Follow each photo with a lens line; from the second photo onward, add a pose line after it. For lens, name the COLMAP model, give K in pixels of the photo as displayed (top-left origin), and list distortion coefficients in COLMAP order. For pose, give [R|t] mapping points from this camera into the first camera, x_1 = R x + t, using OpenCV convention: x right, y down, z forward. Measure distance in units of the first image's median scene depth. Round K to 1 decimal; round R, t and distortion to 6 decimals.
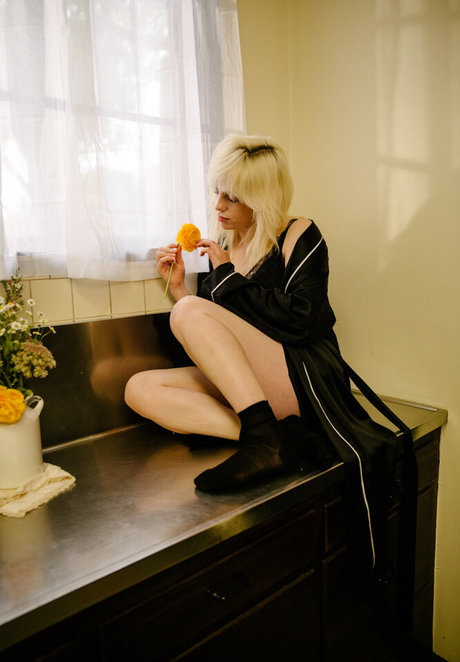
lens RADIAL K [[528.9, 0, 230.0], [0, 528.9, 331.0], [0, 0, 1]] dist [-0.048020, -0.001770]
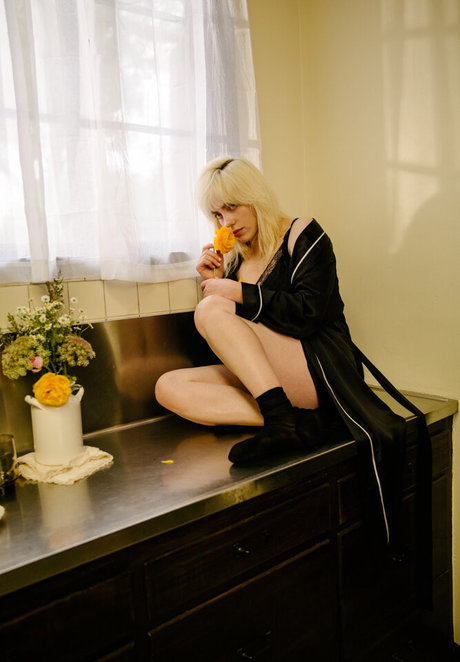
lens RADIAL K [[594.5, 0, 230.0], [0, 594.5, 331.0], [0, 0, 1]] dist [0.001255, -0.118742]
pose [[0.999435, -0.017129, -0.028929, -0.003957], [0.016328, 0.999482, -0.027720, 0.048335], [0.029389, 0.027232, 0.999197, -0.249969]]
